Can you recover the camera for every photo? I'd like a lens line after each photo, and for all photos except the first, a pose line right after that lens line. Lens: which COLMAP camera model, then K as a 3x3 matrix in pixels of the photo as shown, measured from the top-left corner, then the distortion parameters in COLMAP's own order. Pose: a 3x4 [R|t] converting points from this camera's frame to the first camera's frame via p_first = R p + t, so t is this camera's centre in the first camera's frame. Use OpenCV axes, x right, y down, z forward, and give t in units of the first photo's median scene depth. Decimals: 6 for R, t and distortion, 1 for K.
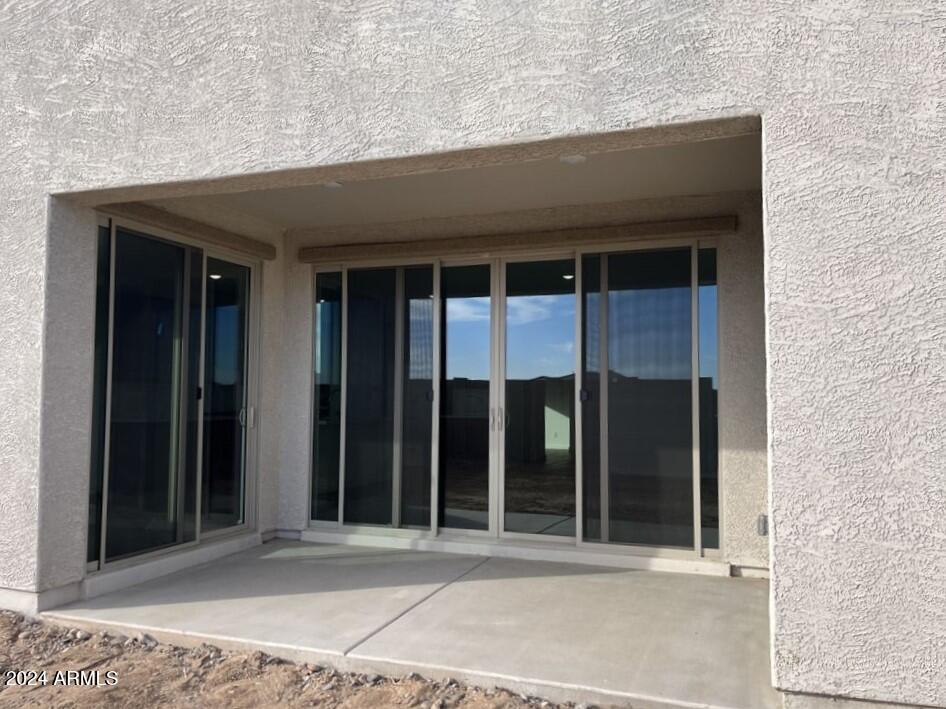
lens RADIAL K [[713.6, 0, 468.2], [0, 713.6, 356.0], [0, 0, 1]] dist [0.063536, -0.011597]
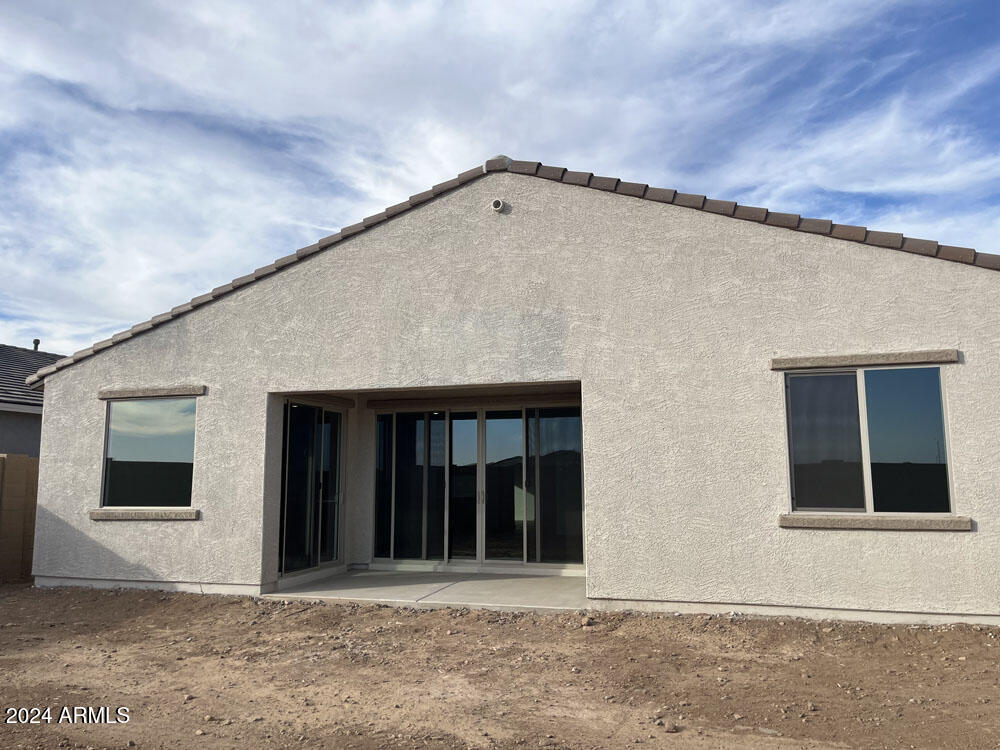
lens RADIAL K [[754.3, 0, 508.1], [0, 754.3, 376.8], [0, 0, 1]] dist [0.063536, -0.011597]
pose [[0.996480, -0.000884, 0.083821, -0.067184], [0.006674, 0.997606, -0.068824, -0.109747], [-0.083560, 0.069141, 0.994101, -1.216711]]
